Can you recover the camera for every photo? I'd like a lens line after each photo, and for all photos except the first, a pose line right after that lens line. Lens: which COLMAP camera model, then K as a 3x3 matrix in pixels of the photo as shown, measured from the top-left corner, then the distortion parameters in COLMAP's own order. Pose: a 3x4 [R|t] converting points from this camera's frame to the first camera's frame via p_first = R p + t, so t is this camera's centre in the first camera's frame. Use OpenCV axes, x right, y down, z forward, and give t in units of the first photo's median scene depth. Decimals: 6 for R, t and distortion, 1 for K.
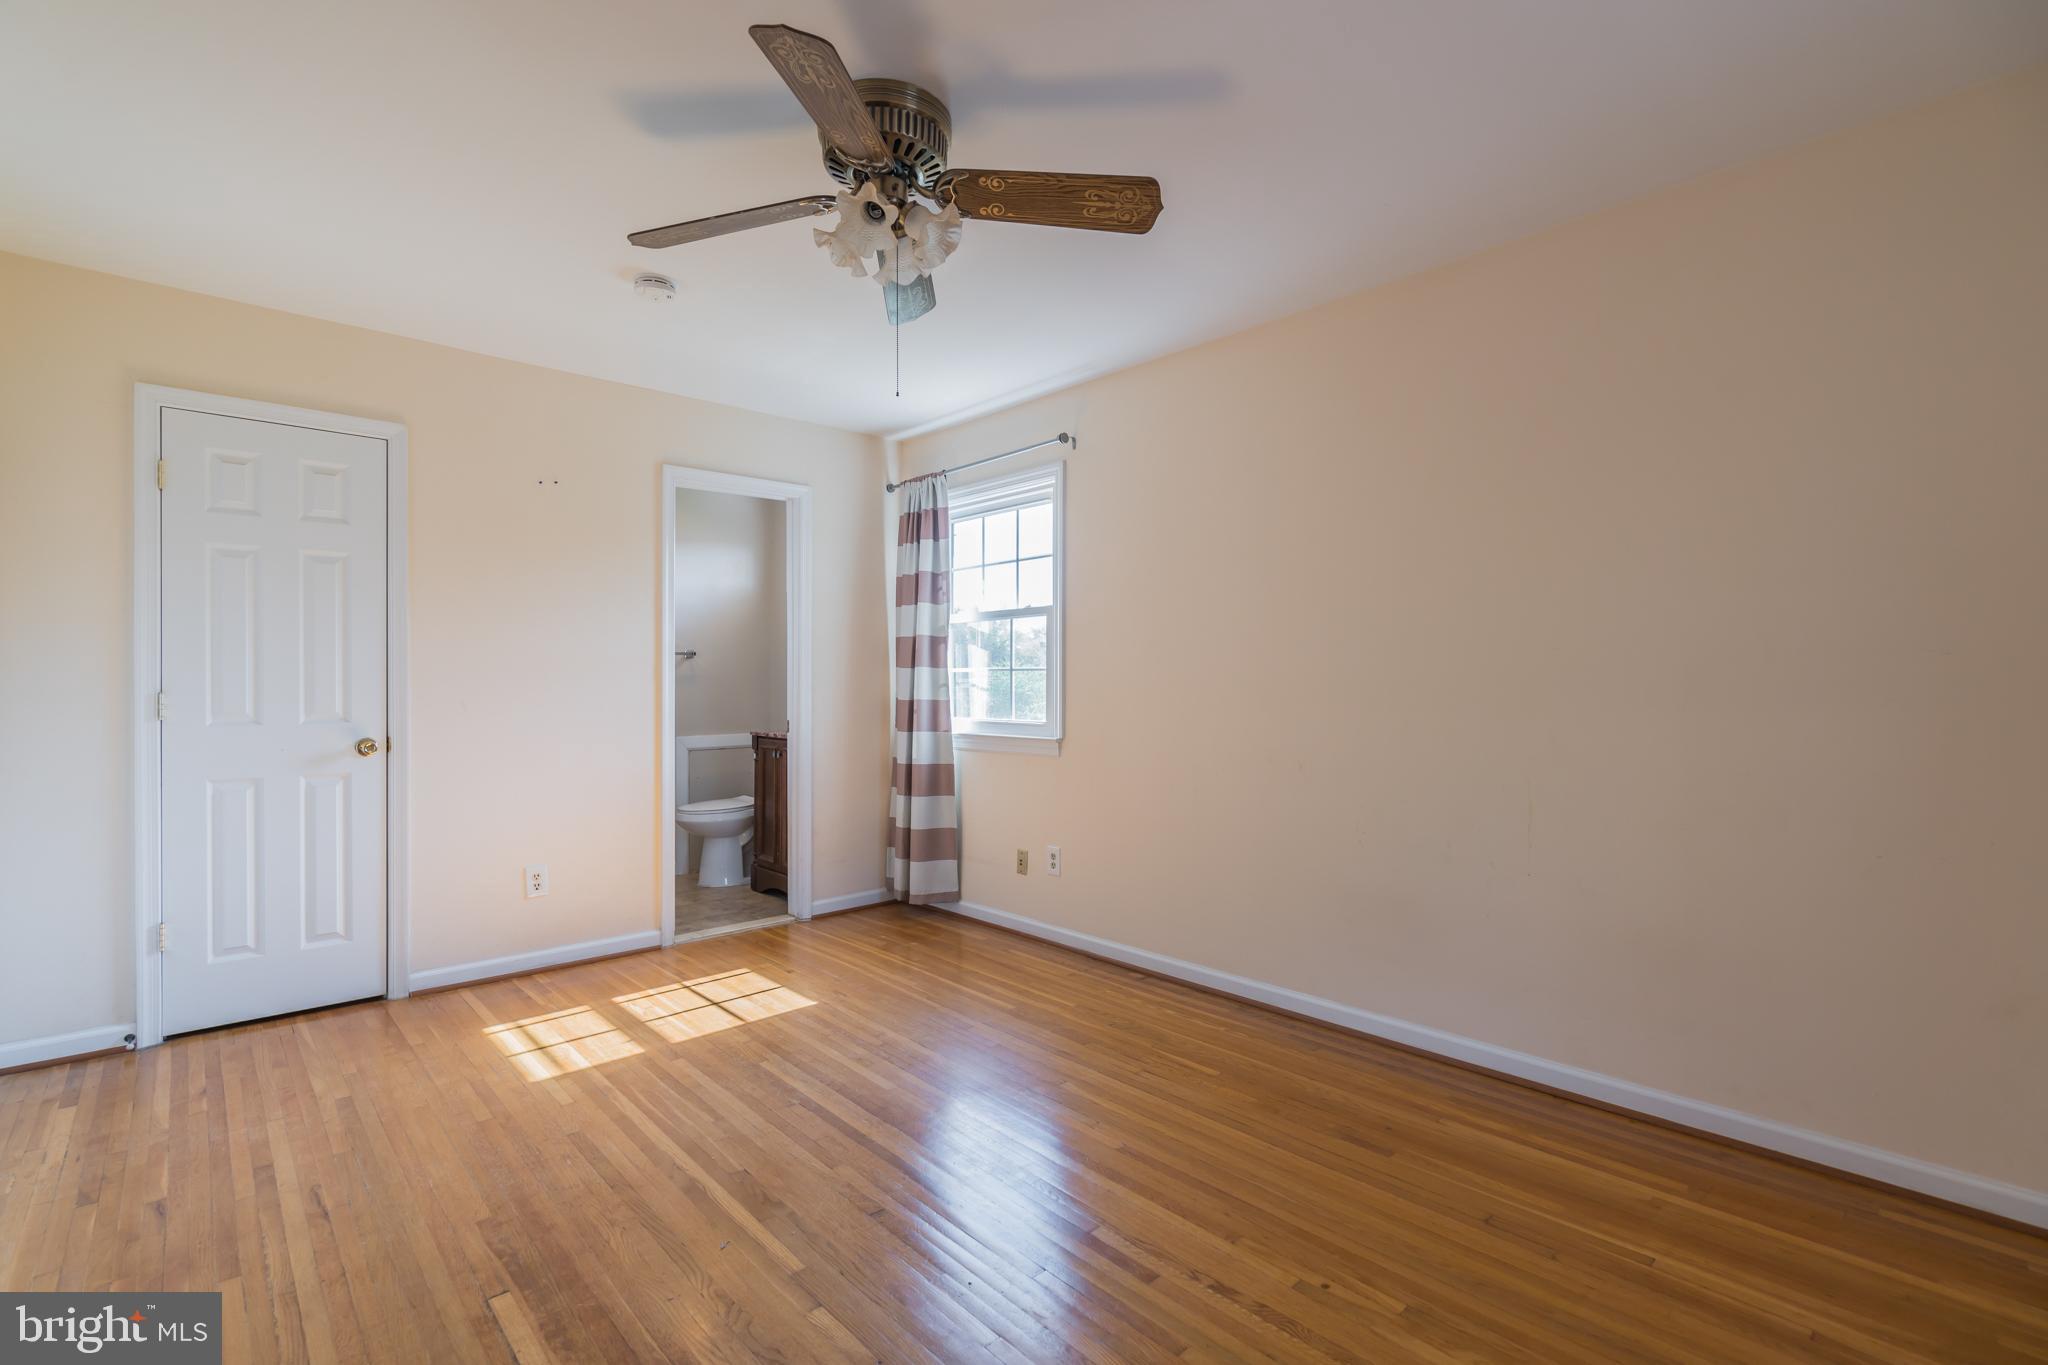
lens RADIAL K [[971.0, 0, 1029.1], [0, 971.0, 696.5], [0, 0, 1]] dist [-0.008114, 0.000595]
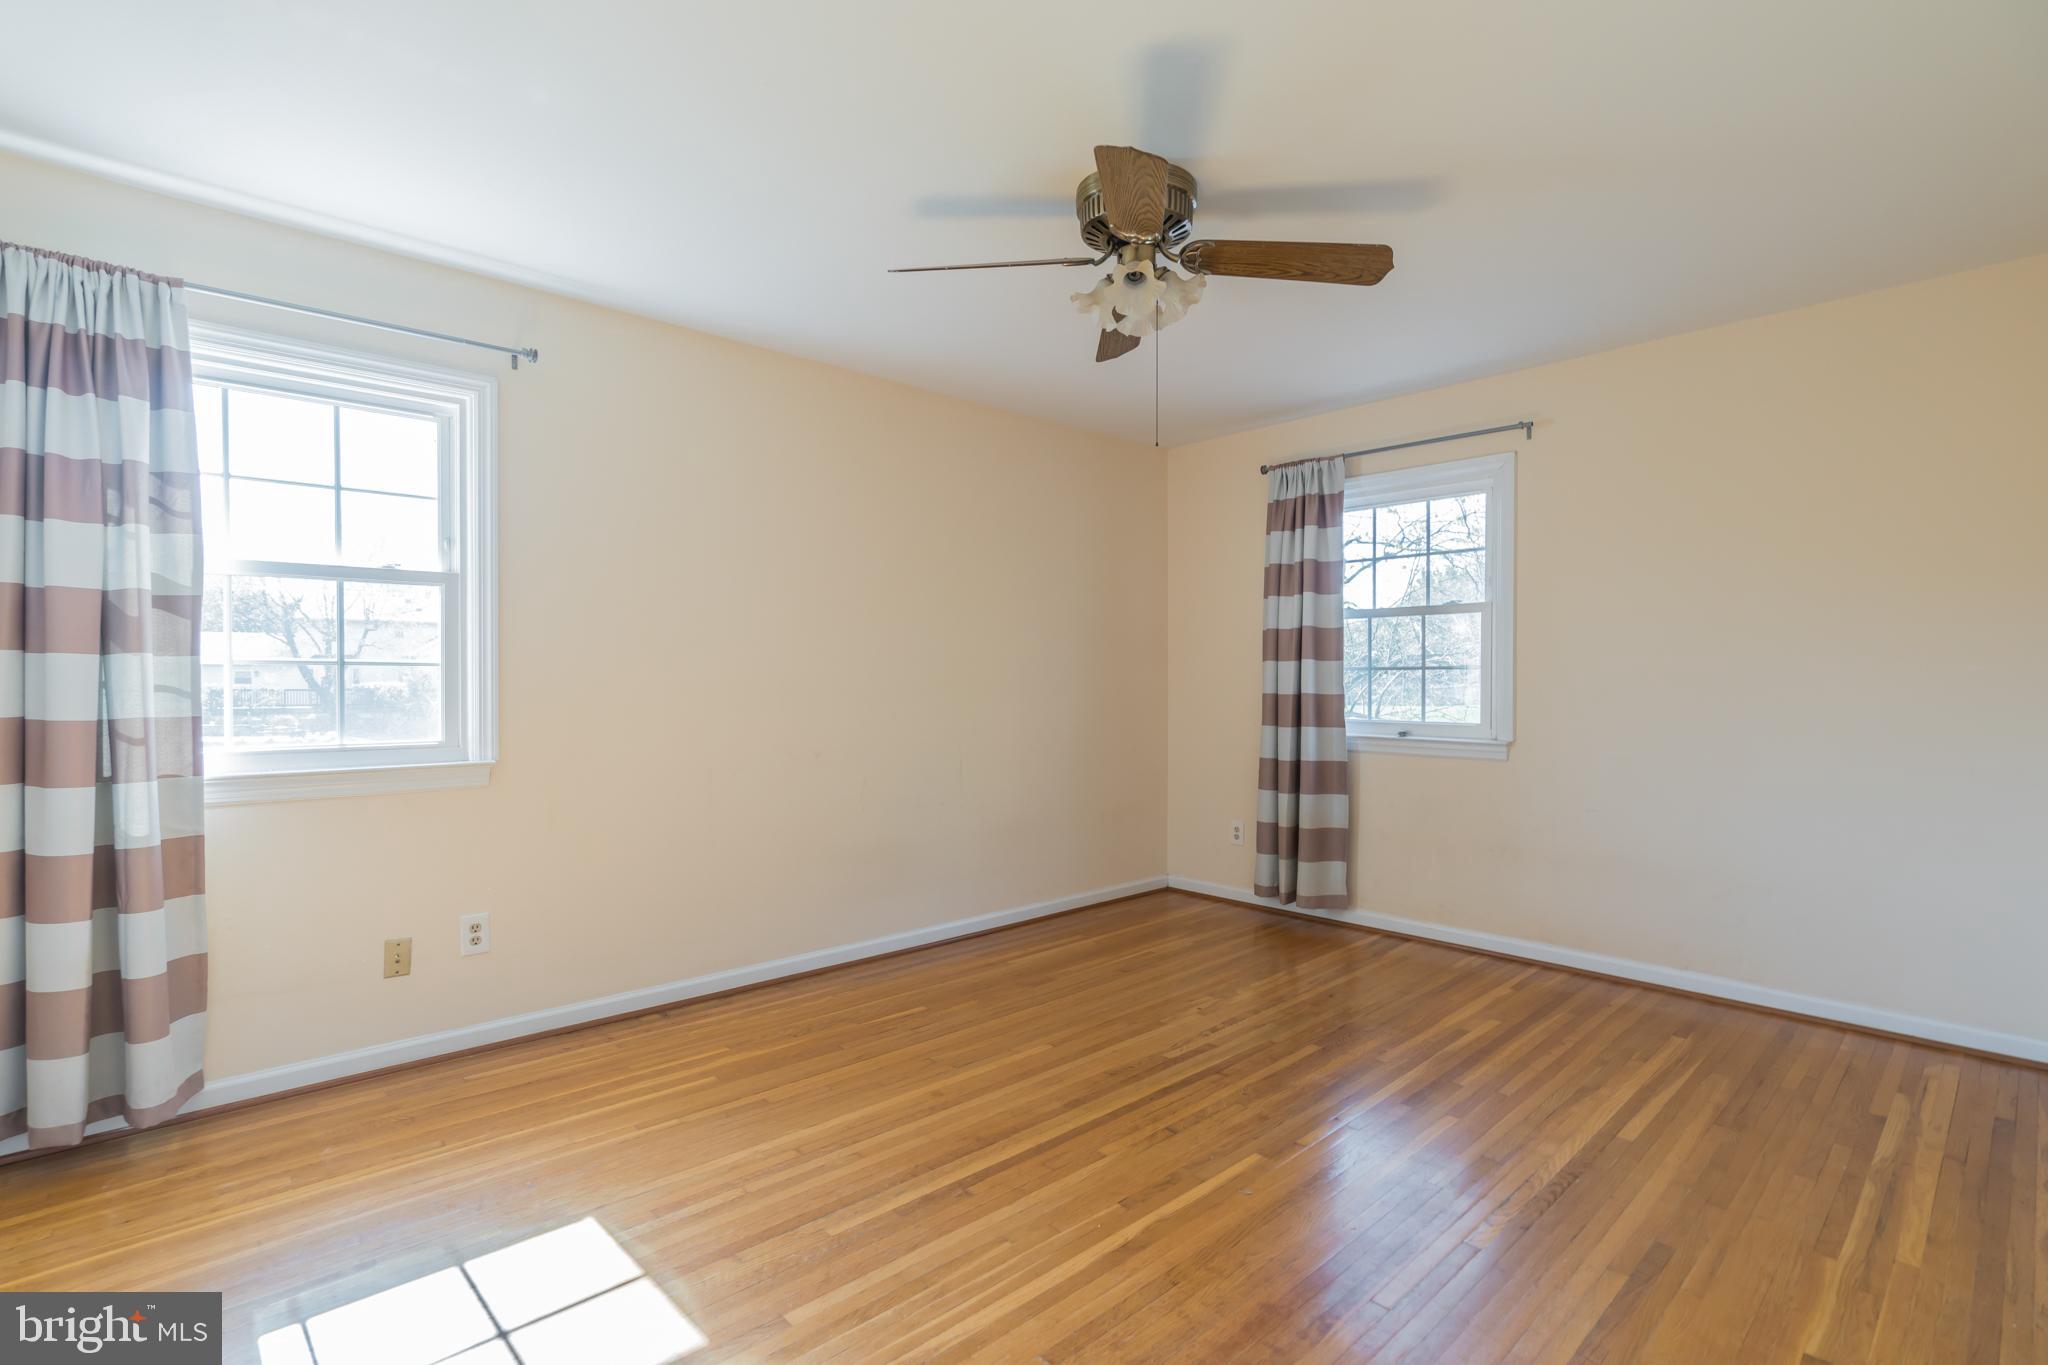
lens RADIAL K [[971.0, 0, 985.4], [0, 971.0, 703.8], [0, 0, 1]] dist [-0.008114, 0.000595]
pose [[-0.016025, -0.024796, 0.999564, -0.782116], [0.010072, 0.999638, 0.024959, -0.015334], [-0.999821, 0.010468, -0.015769, 0.726179]]
